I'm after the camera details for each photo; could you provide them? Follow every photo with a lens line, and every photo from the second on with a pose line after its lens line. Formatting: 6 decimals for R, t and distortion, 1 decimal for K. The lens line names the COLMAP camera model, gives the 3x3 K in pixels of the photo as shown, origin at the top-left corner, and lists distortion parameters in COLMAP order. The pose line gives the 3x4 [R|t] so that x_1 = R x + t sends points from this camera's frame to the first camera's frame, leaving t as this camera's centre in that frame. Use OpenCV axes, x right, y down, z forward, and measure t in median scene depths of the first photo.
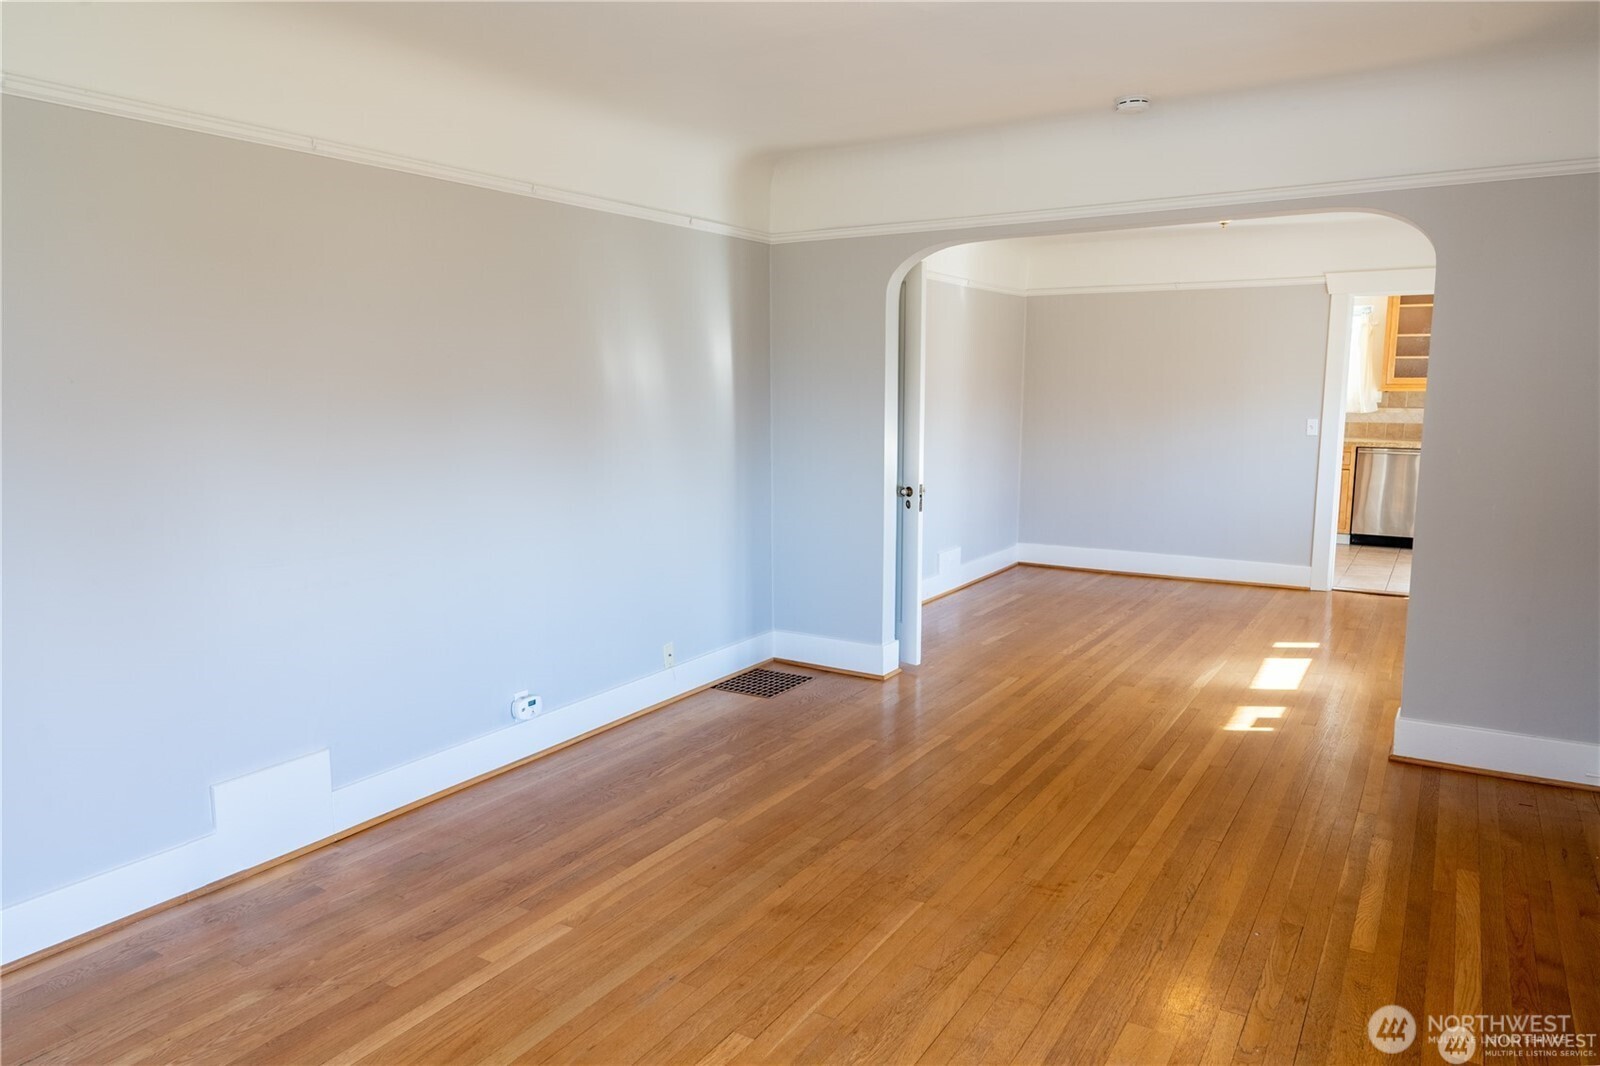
lens RADIAL K [[1072.5, 0, 795.0], [0, 1072.5, 533.5], [0, 0, 1]] dist [-0.003063, 0.003040]
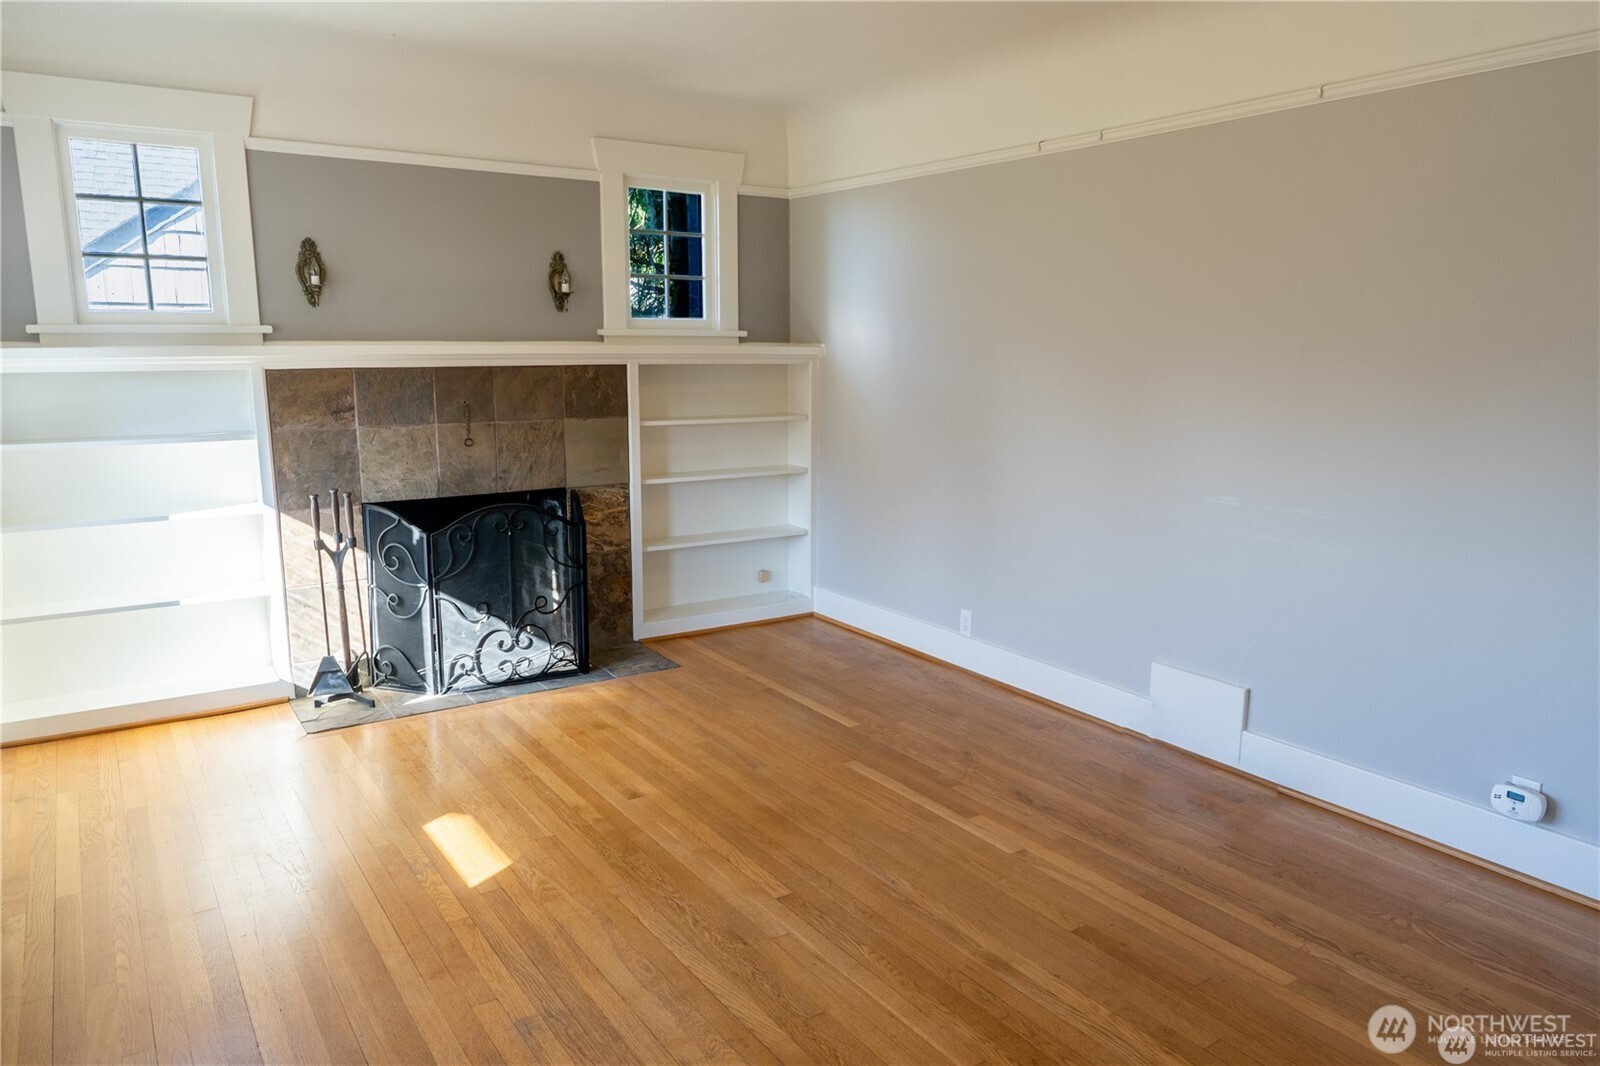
lens RADIAL K [[1067.5, 0, 796.7], [0, 1067.5, 533.1], [0, 0, 1]] dist [-0.003037, 0.003474]
pose [[-0.408699, 0.160182, -0.898503, 0.504492], [-0.131329, 0.963911, 0.231579, -0.099494], [0.903171, 0.212646, -0.372913, 0.739299]]
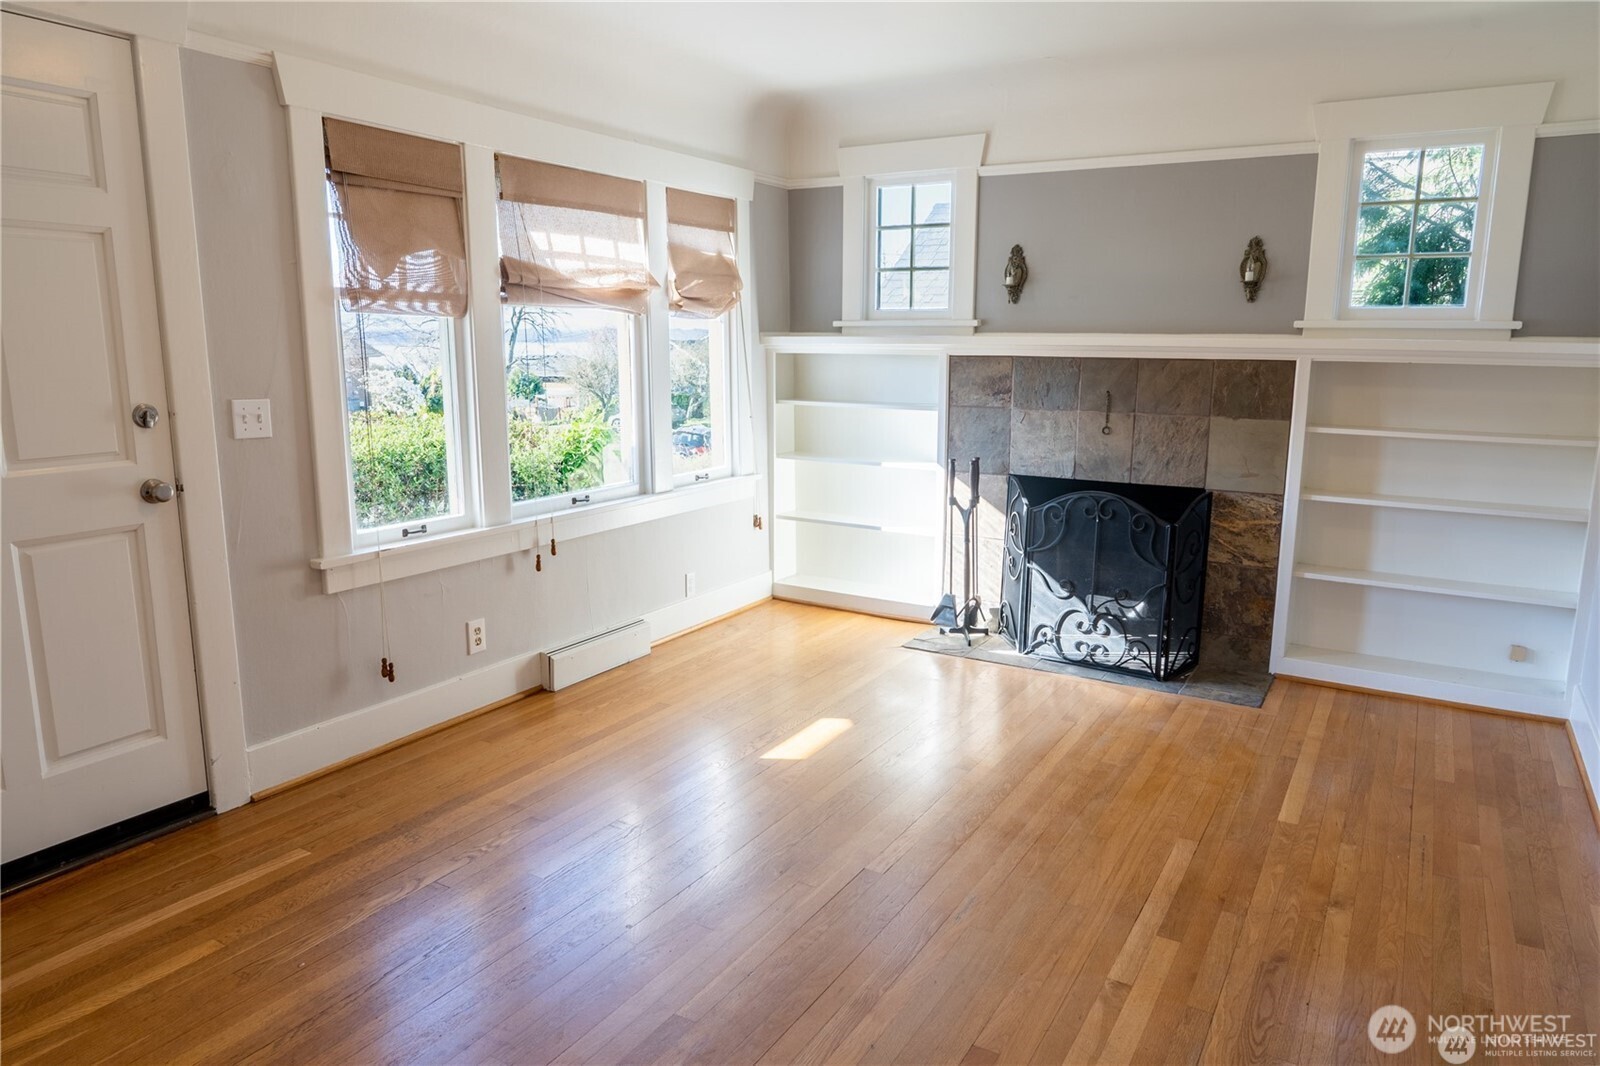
lens RADIAL K [[1072.5, 0, 795.0], [0, 1072.5, 533.5], [0, 0, 1]] dist [-0.003063, 0.003040]
pose [[-0.999740, -0.003057, -0.022583, 0.037635], [-0.010125, 0.947357, 0.320019, -0.146464], [0.020416, 0.320164, -0.947142, 1.091582]]
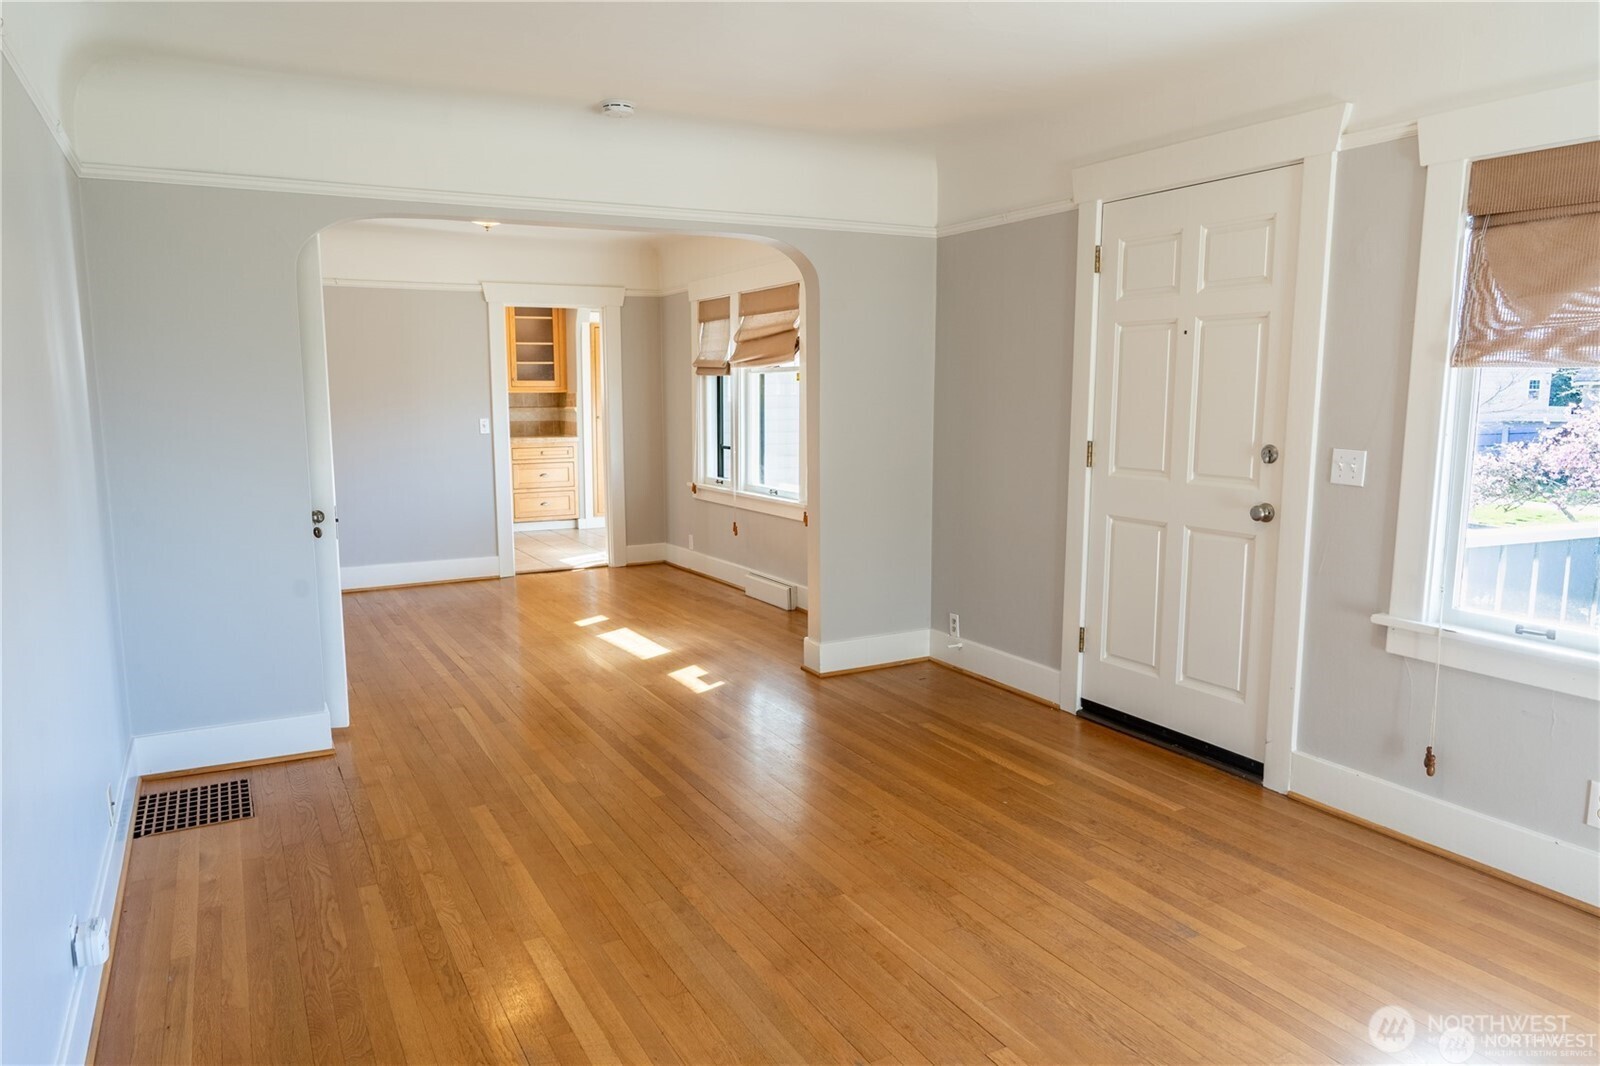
lens RADIAL K [[1072.5, 0, 795.0], [0, 1072.5, 533.5], [0, 0, 1]] dist [-0.003063, 0.003040]
pose [[0.496758, -0.119661, 0.859600, -0.493414], [0.125260, 0.989965, 0.065421, -0.041616], [-0.858802, 0.075175, 0.506762, 0.343538]]
